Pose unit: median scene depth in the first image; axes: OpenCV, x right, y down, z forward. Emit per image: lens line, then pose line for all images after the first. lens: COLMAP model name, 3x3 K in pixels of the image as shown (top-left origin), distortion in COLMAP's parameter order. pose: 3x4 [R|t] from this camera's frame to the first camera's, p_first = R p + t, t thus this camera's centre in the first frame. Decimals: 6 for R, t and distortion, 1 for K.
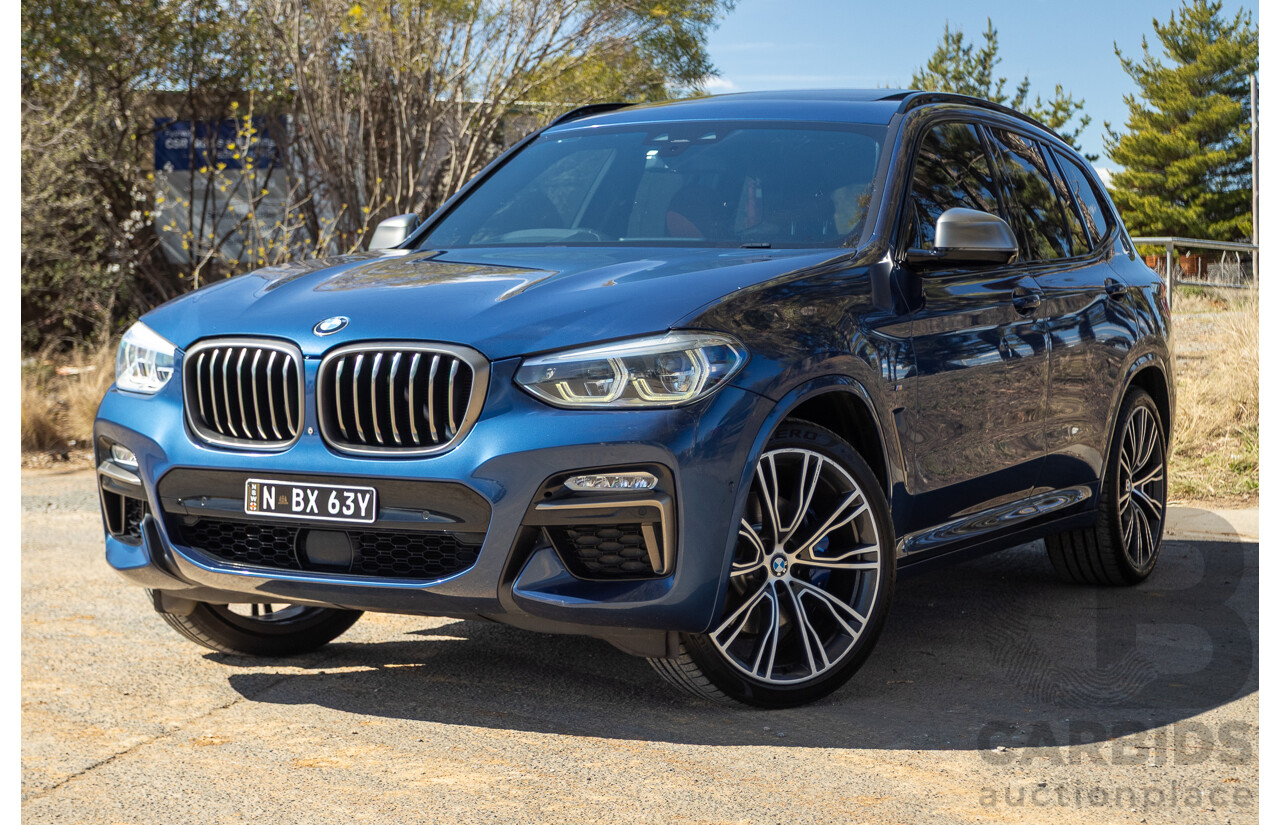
lens RADIAL K [[2223.0, 0, 625.2], [0, 2223.0, 414.6], [0, 0, 1]] dist [-0.018008, -0.142813]
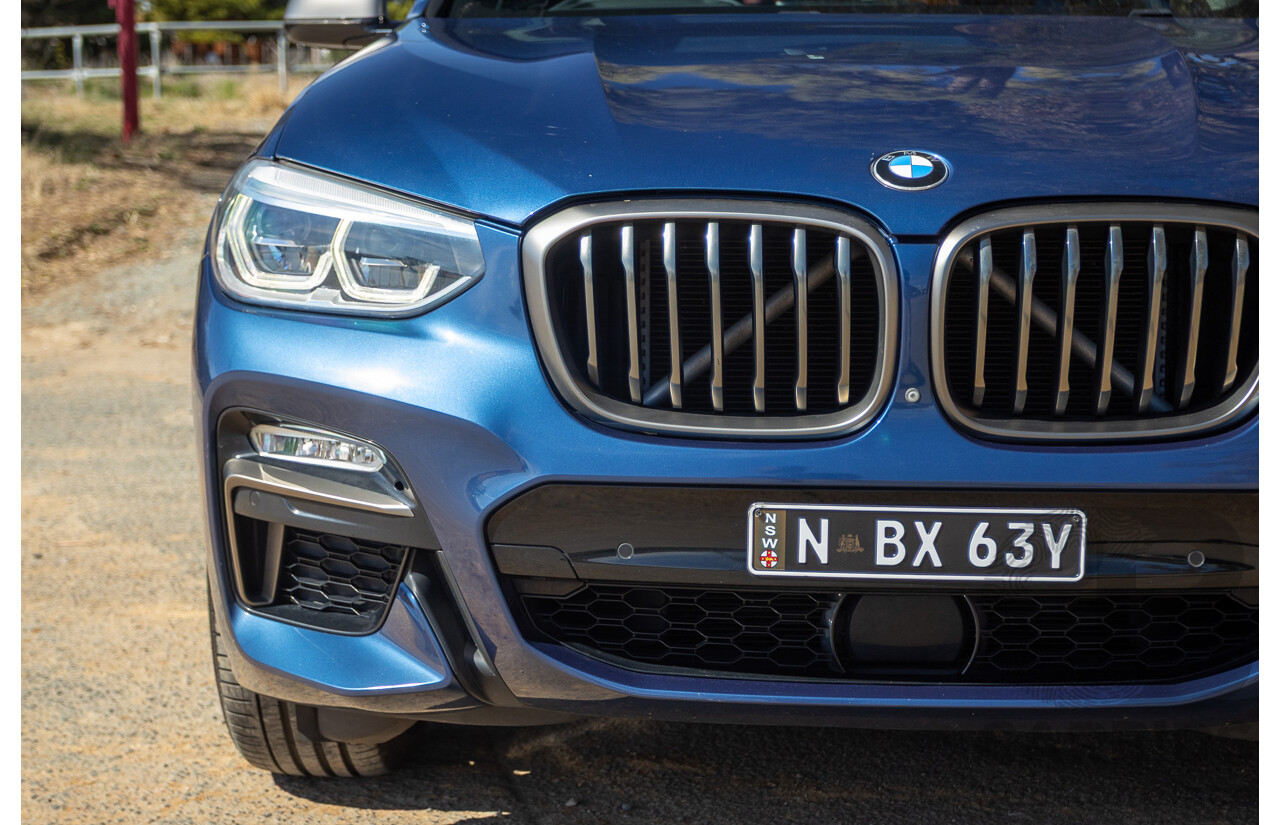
lens RADIAL K [[2133.1, 0, 631.7], [0, 2133.1, 401.3], [0, 0, 1]] dist [-0.039156, 0.053600]
pose [[0.909513, -0.067220, 0.410204, -0.382252], [0.027563, 0.994419, 0.101842, -0.039437], [-0.414760, -0.081321, 0.906290, 0.612758]]
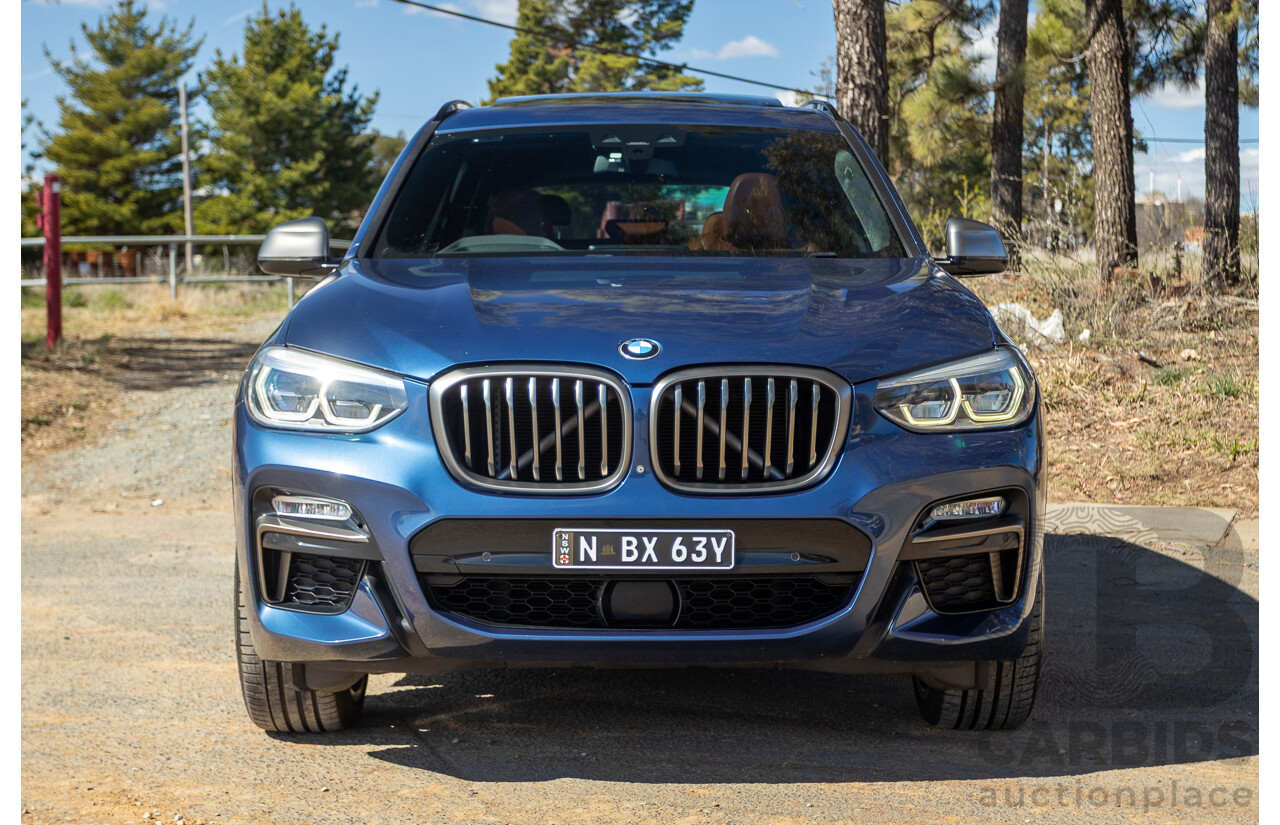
lens RADIAL K [[2133.1, 0, 631.7], [0, 2133.1, 401.3], [0, 0, 1]] dist [-0.039156, 0.053600]
pose [[0.883486, -0.031815, 0.467375, -0.538506], [0.032216, 0.999455, 0.007136, -0.025828], [-0.467348, 0.008752, 0.884030, 0.254228]]
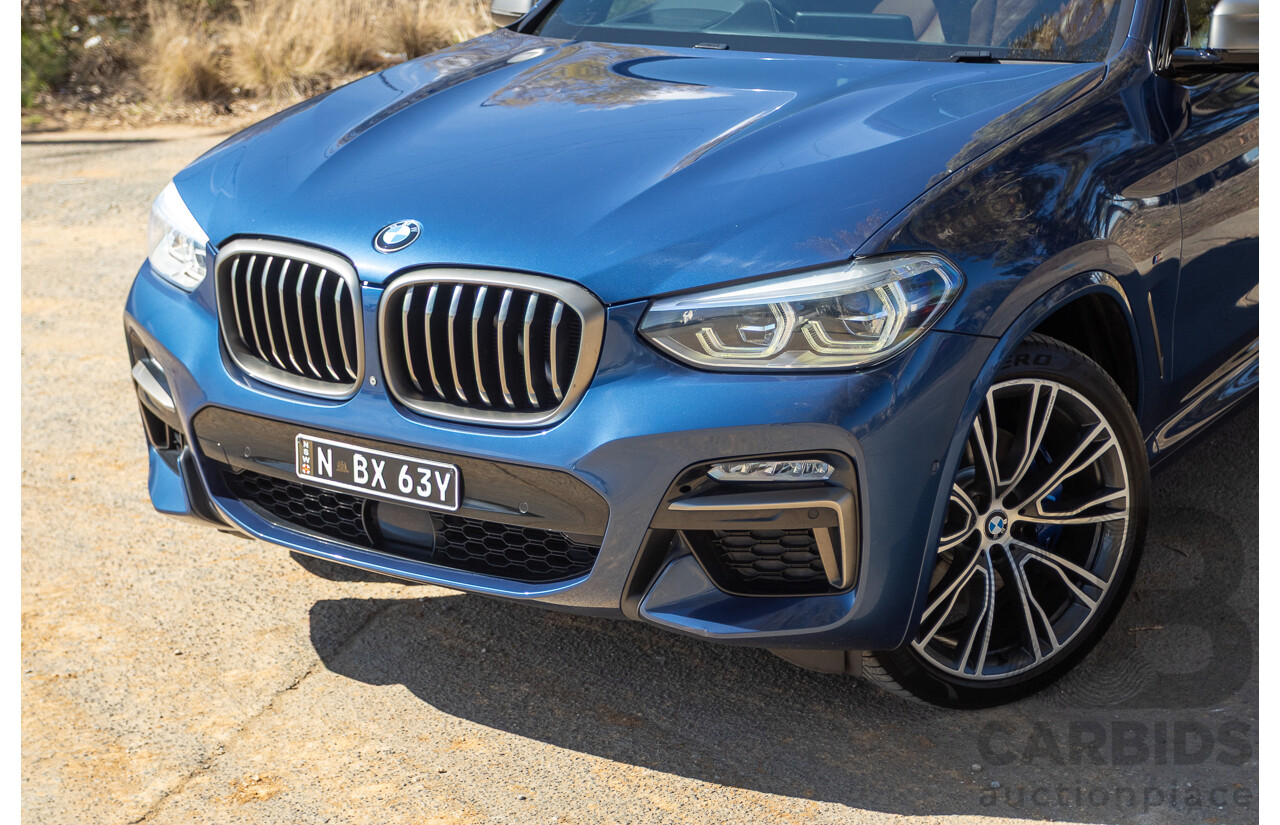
lens RADIAL K [[2113.1, 0, 640.0], [0, 2113.1, 412.5], [0, 0, 1]] dist [-0.035533, 0.123040]
pose [[0.996145, 0.006625, -0.087468, 0.011169], [0.012412, 0.976466, 0.215315, -0.135168], [0.086836, -0.215570, 0.972620, 0.309293]]
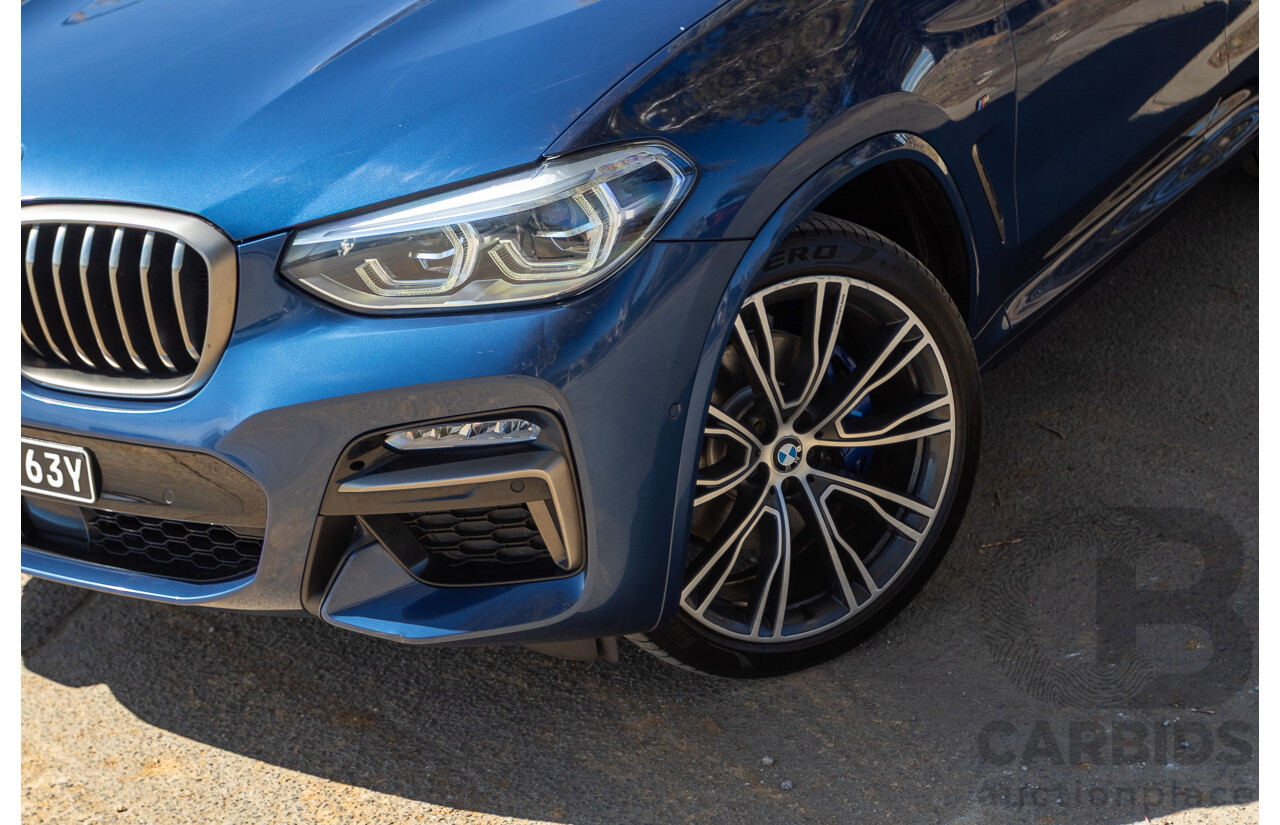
lens RADIAL K [[2133.1, 0, 631.7], [0, 2133.1, 401.3], [0, 0, 1]] dist [-0.039156, 0.053600]
pose [[0.993389, -0.057730, -0.099222, 0.091064], [0.085593, 0.948468, 0.305094, -0.140728], [0.076496, -0.311570, 0.947139, 0.458889]]
